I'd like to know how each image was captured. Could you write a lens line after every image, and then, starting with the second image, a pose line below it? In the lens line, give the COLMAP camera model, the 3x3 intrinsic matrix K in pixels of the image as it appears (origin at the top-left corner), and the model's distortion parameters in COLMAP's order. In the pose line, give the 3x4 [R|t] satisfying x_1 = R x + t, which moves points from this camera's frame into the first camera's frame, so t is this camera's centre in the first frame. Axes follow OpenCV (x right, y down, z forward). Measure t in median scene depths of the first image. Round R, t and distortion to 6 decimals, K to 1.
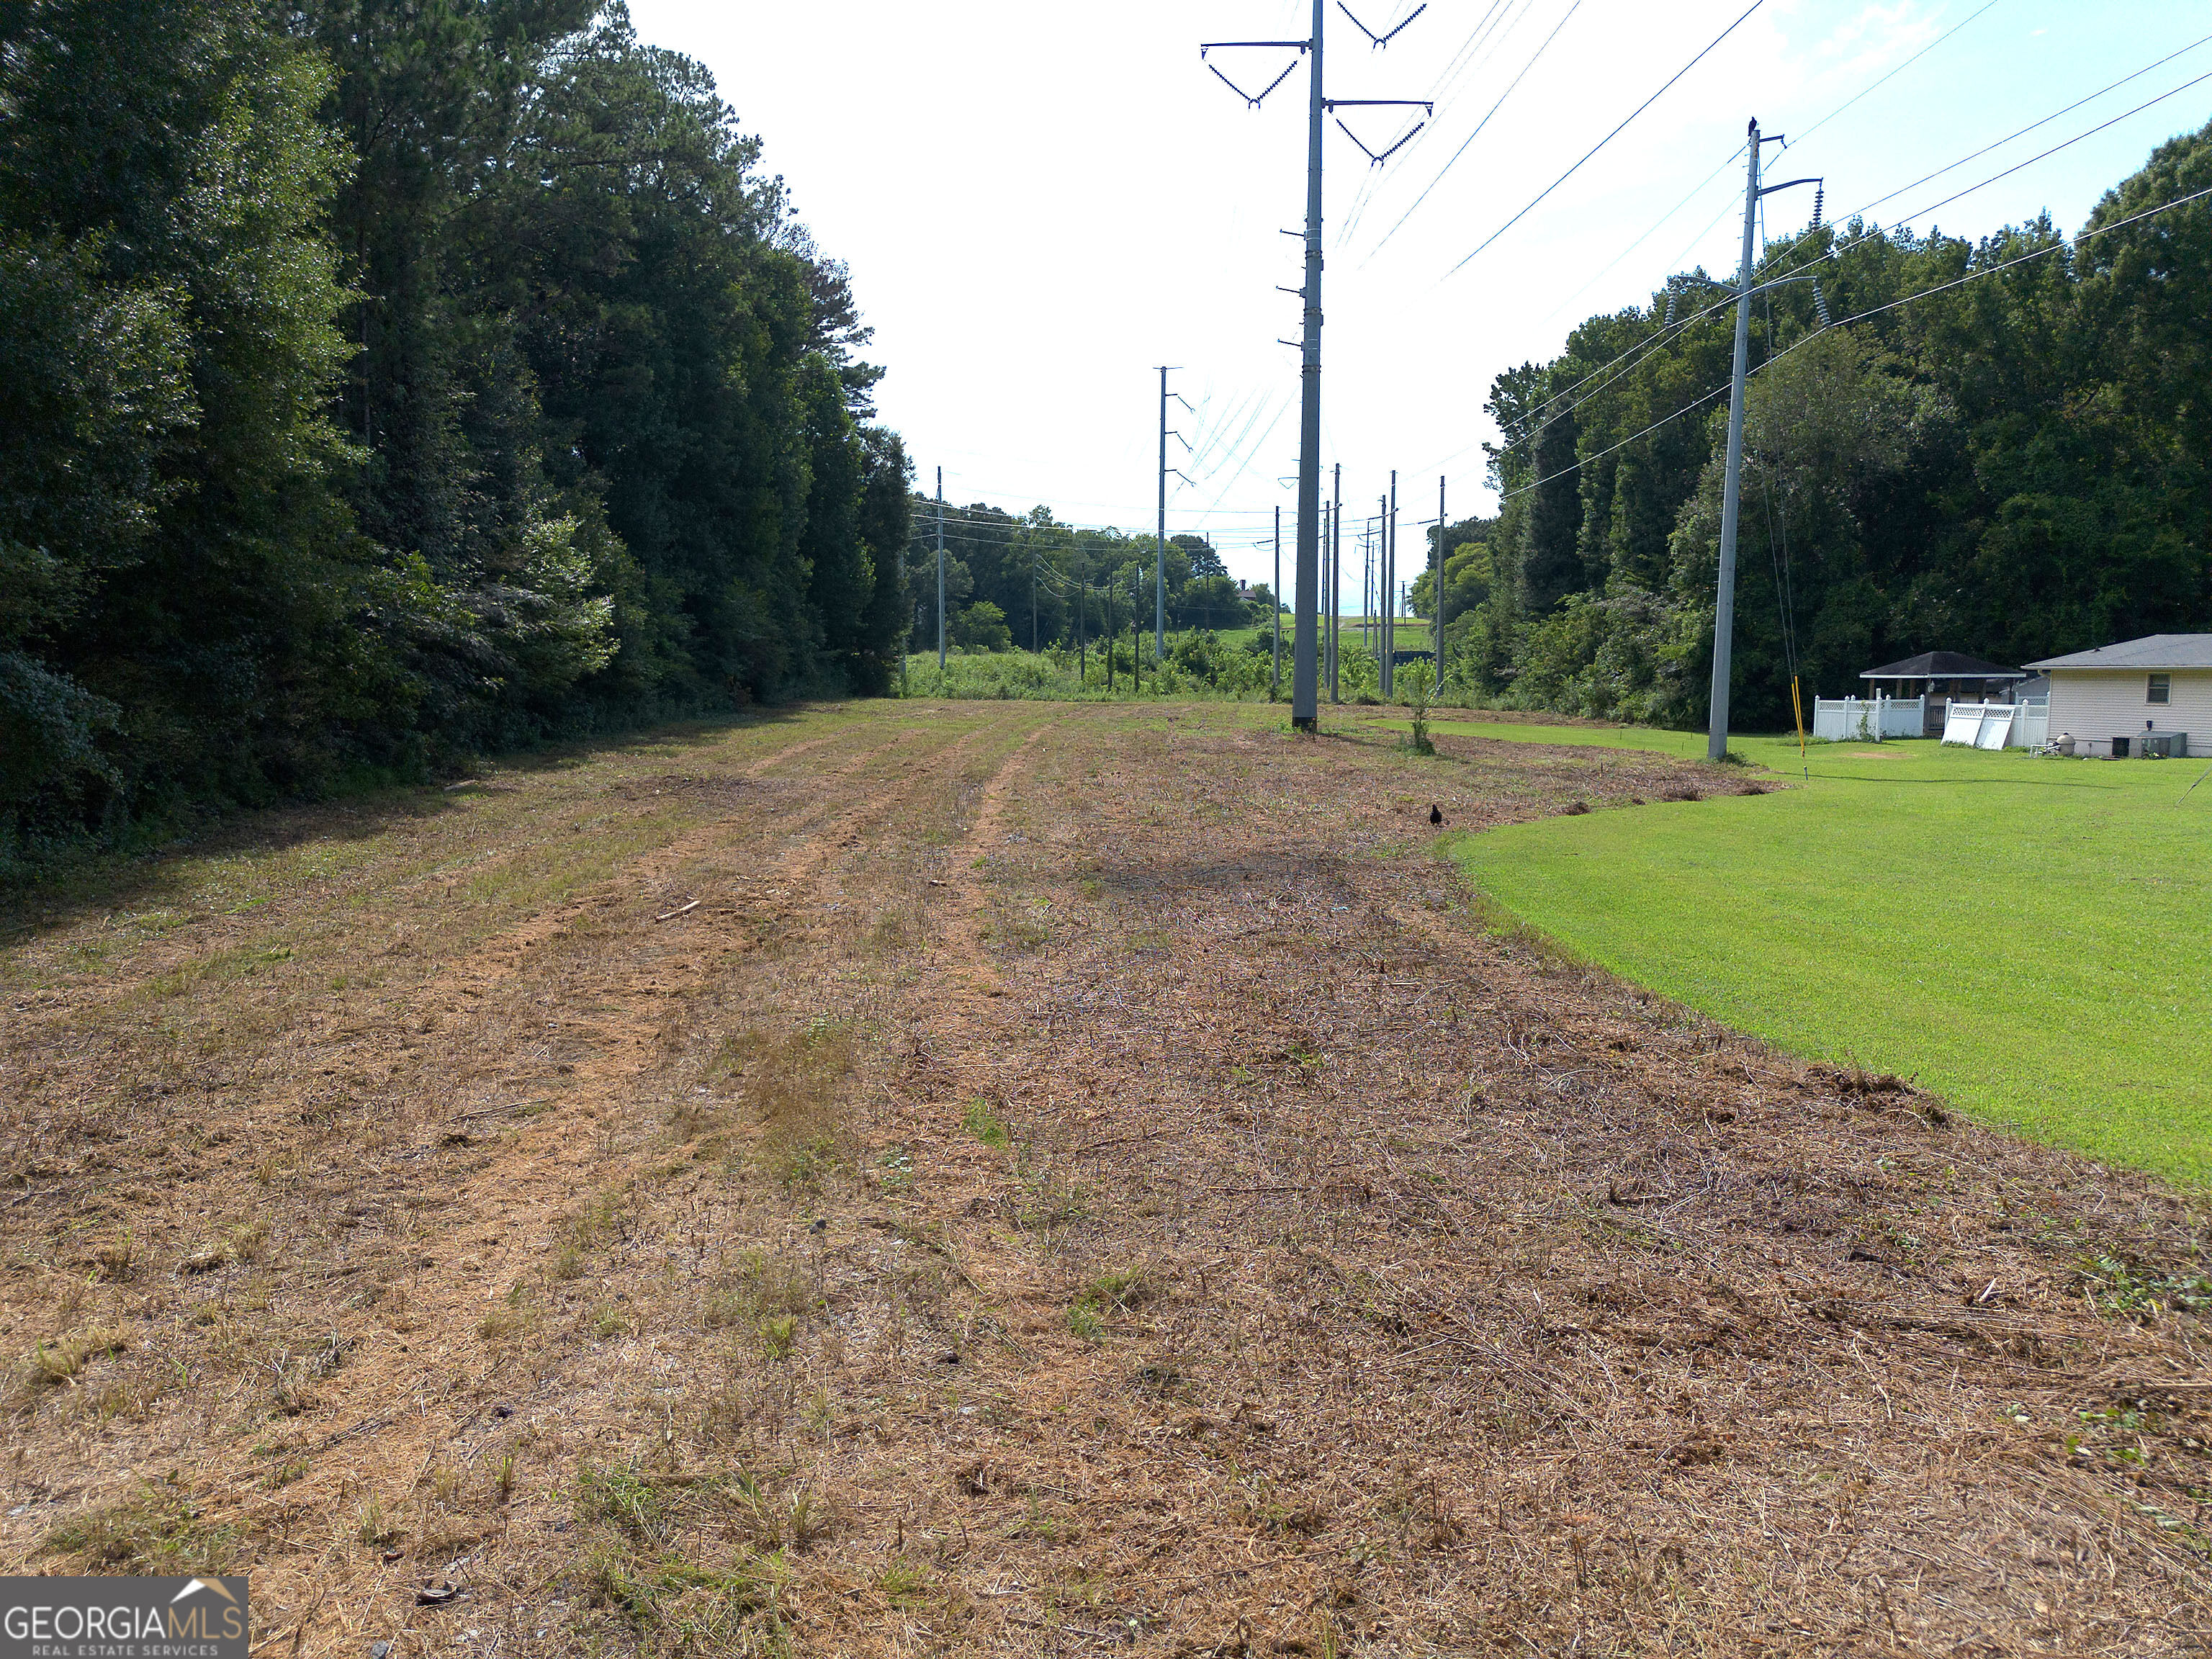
lens RADIAL K [[1566.4, 0, 1096.2], [0, 1566.4, 834.0], [0, 0, 1]] dist [0.072080, -0.062028]
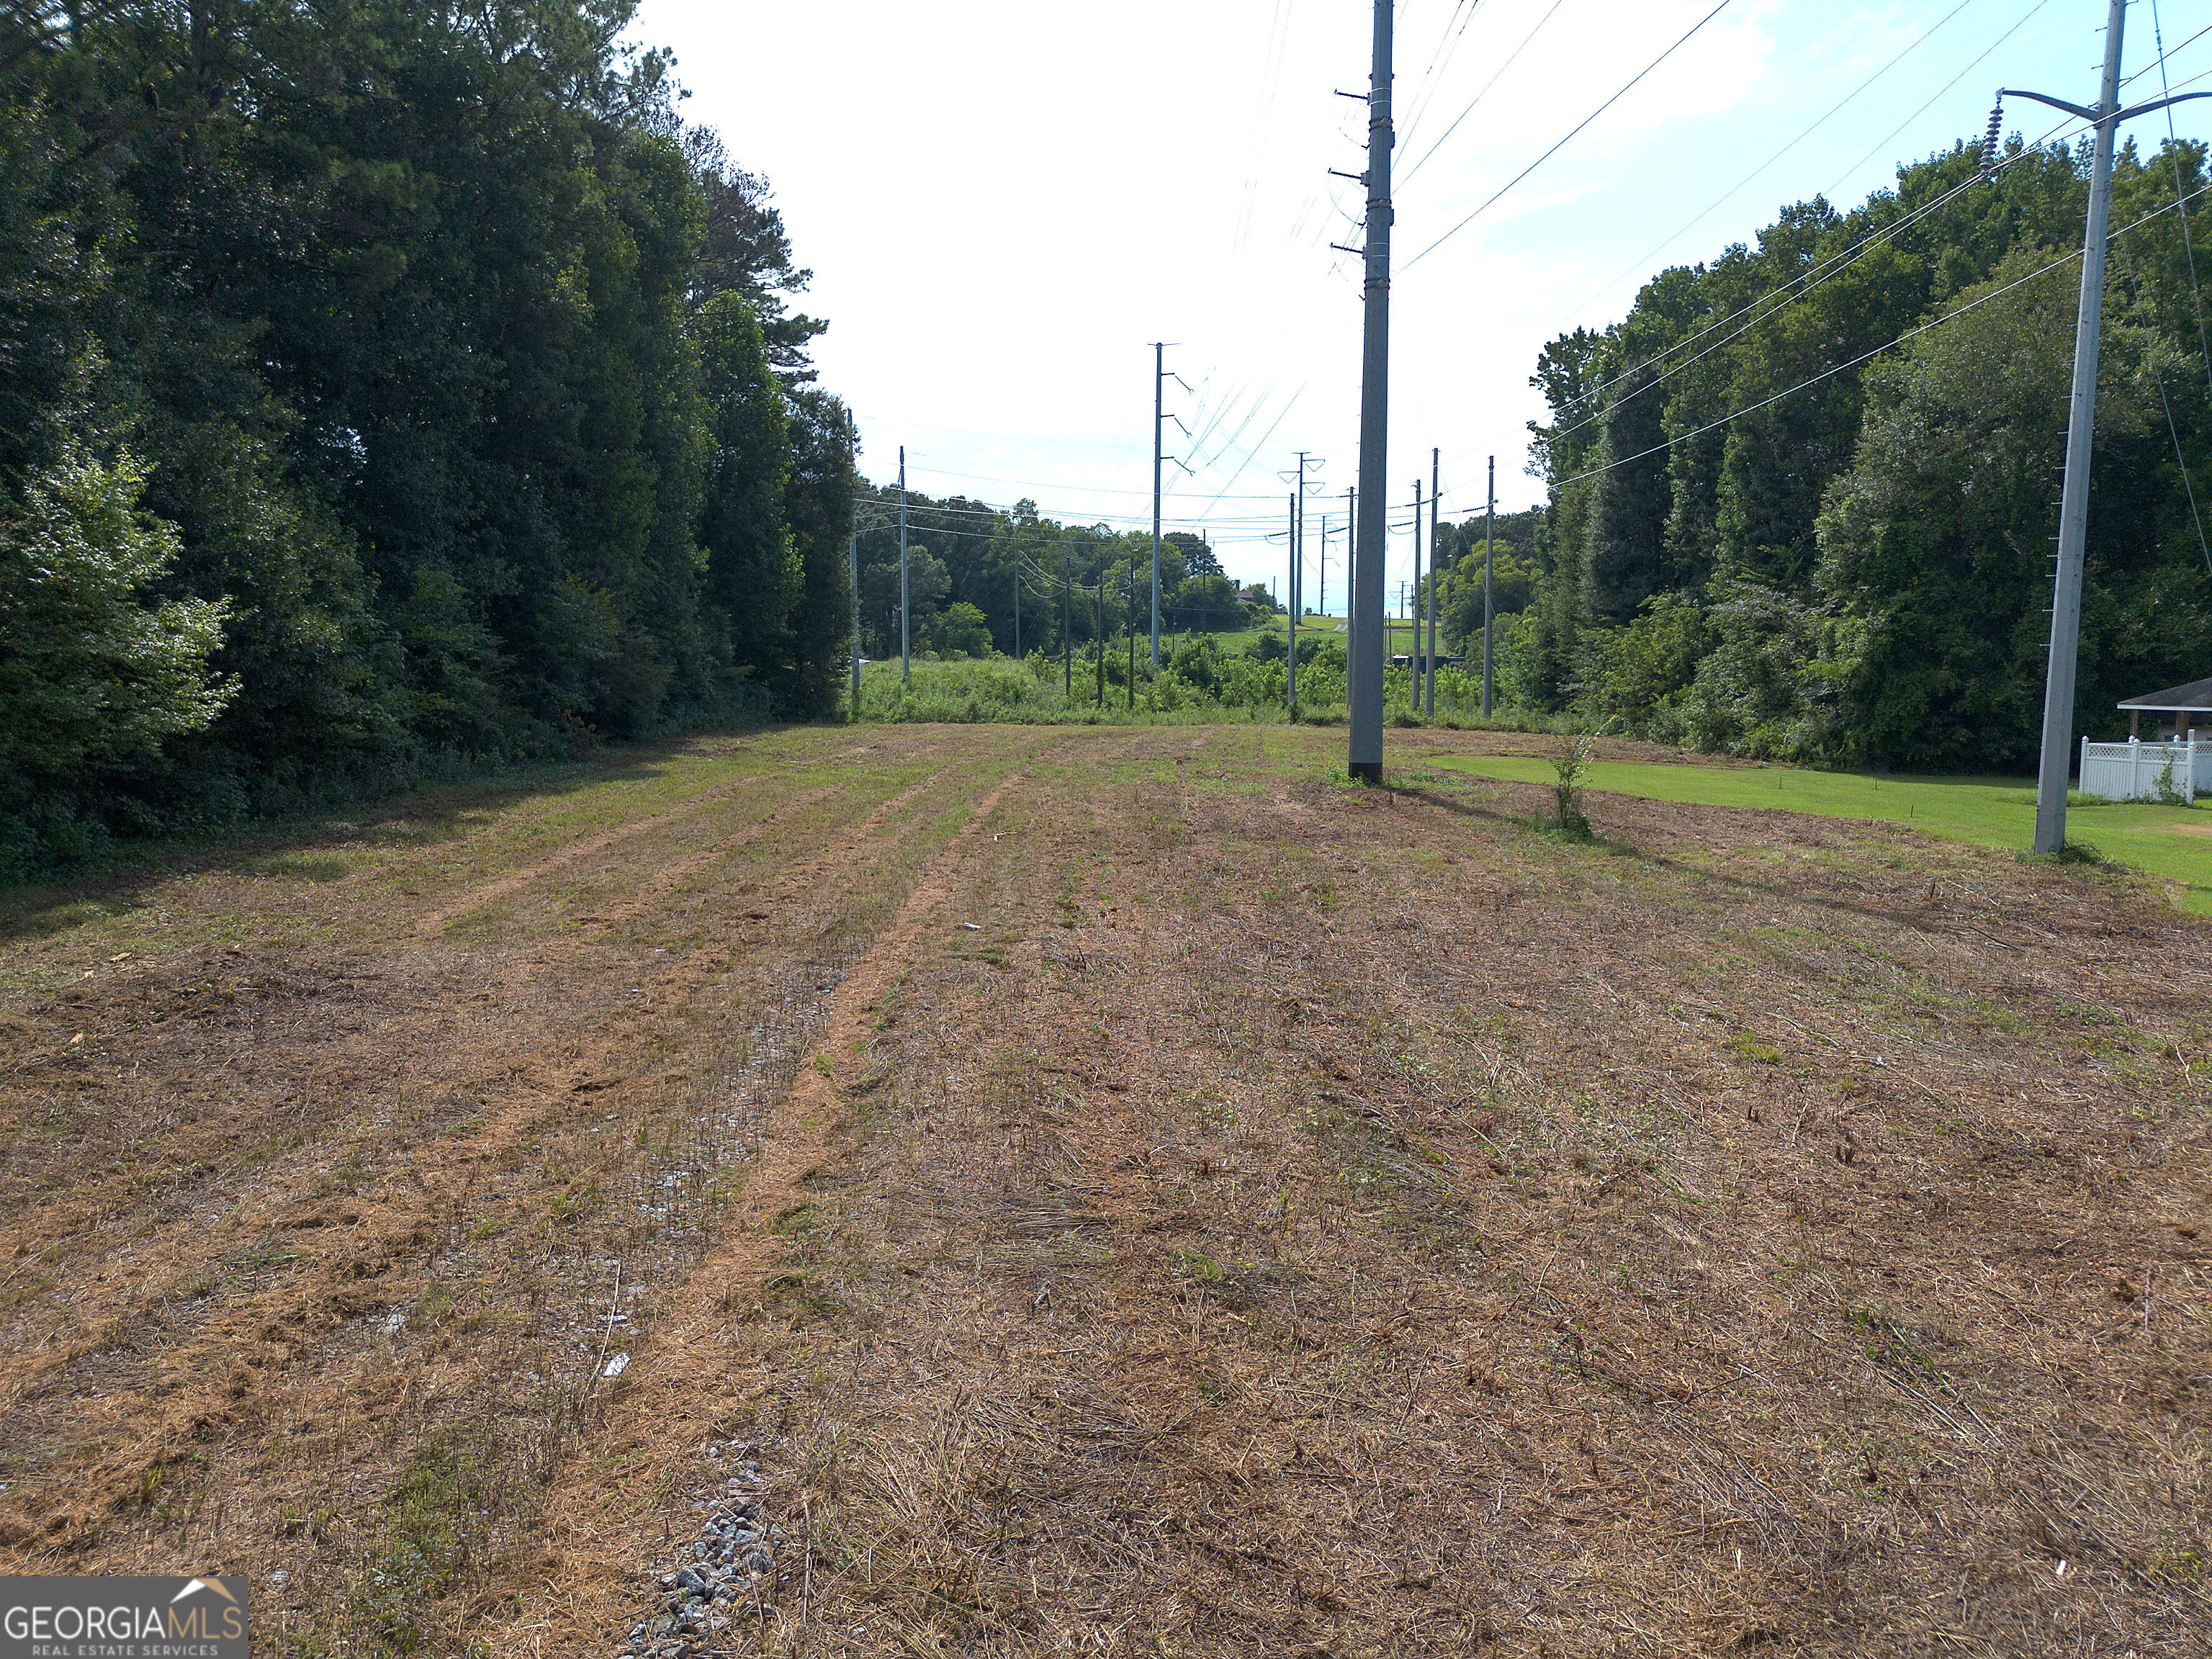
lens RADIAL K [[1566.4, 0, 1092.4], [0, 1566.4, 831.7], [0, 0, 1]] dist [0.072080, -0.062028]
pose [[0.999993, 0.000149, 0.003607, 0.002255], [-0.000144, 0.999999, -0.001608, -0.032285], [-0.003607, 0.001608, 0.999992, 0.209402]]
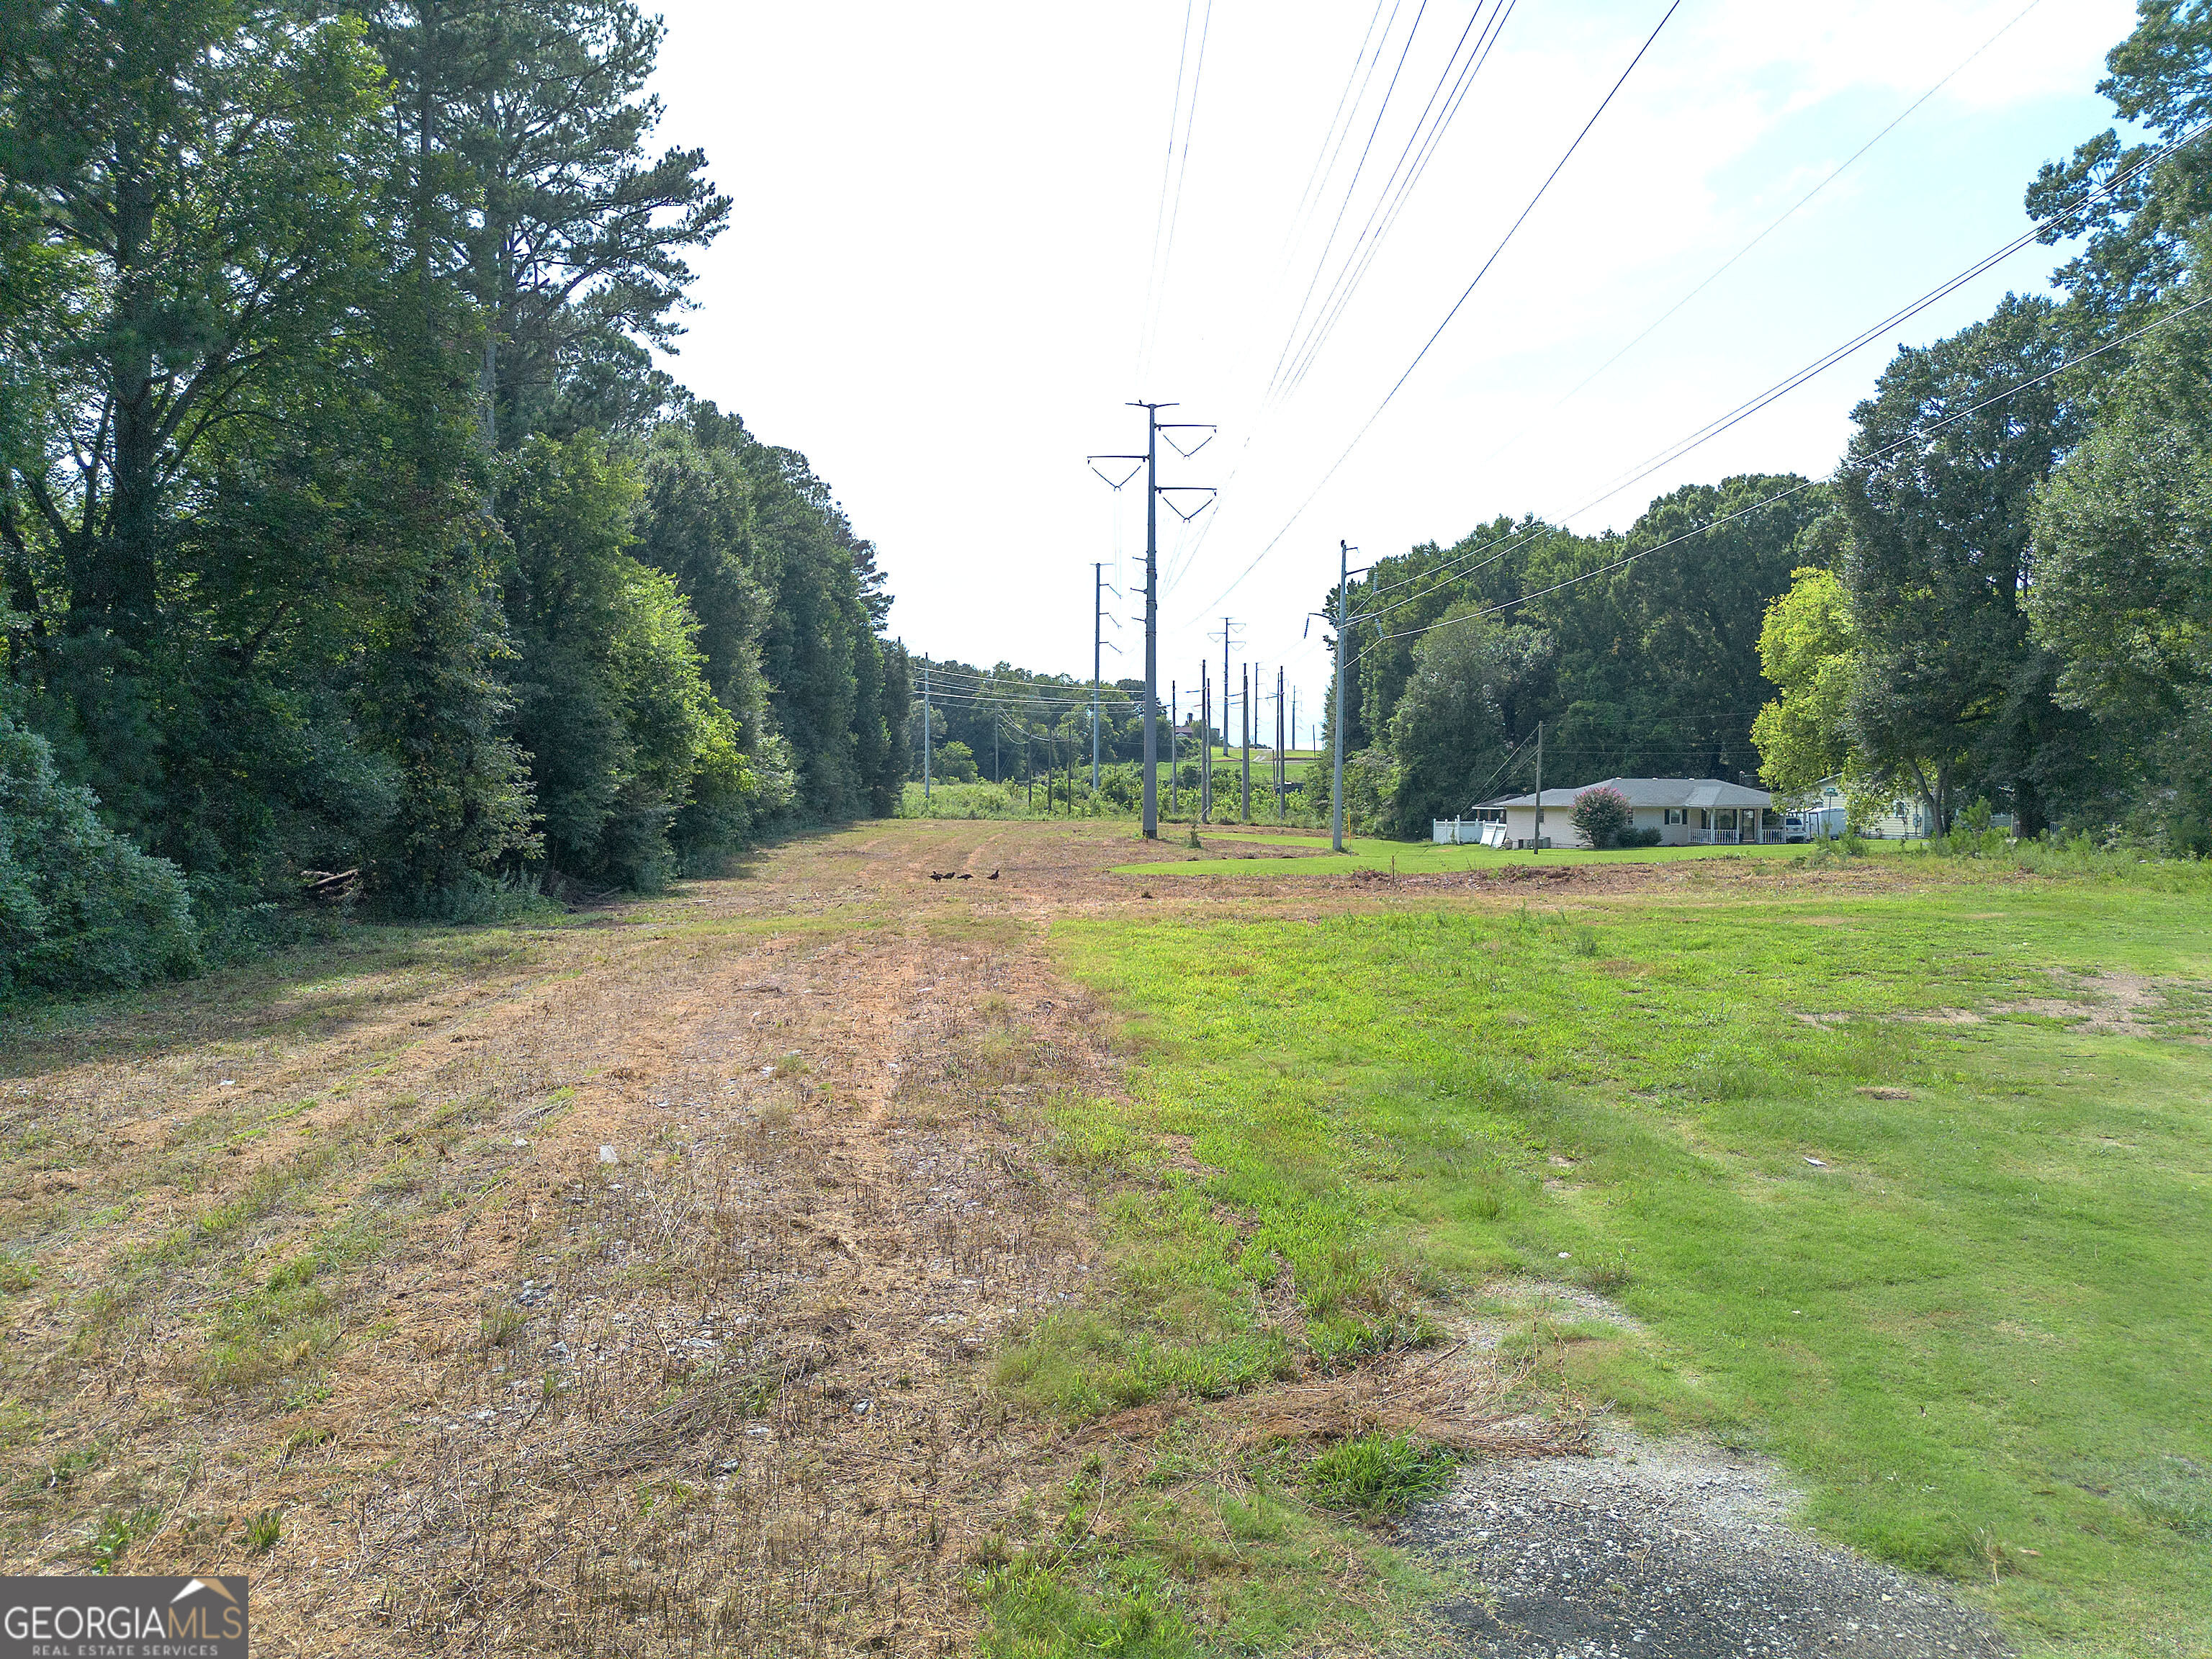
lens RADIAL K [[1566.4, 0, 1096.8], [0, 1566.4, 840.2], [0, 0, 1]] dist [0.072080, -0.062028]
pose [[0.999737, 0.002095, 0.022857, 0.027883], [-0.000395, 0.997249, -0.074125, 0.049799], [-0.022950, 0.074097, 0.996987, -0.553675]]
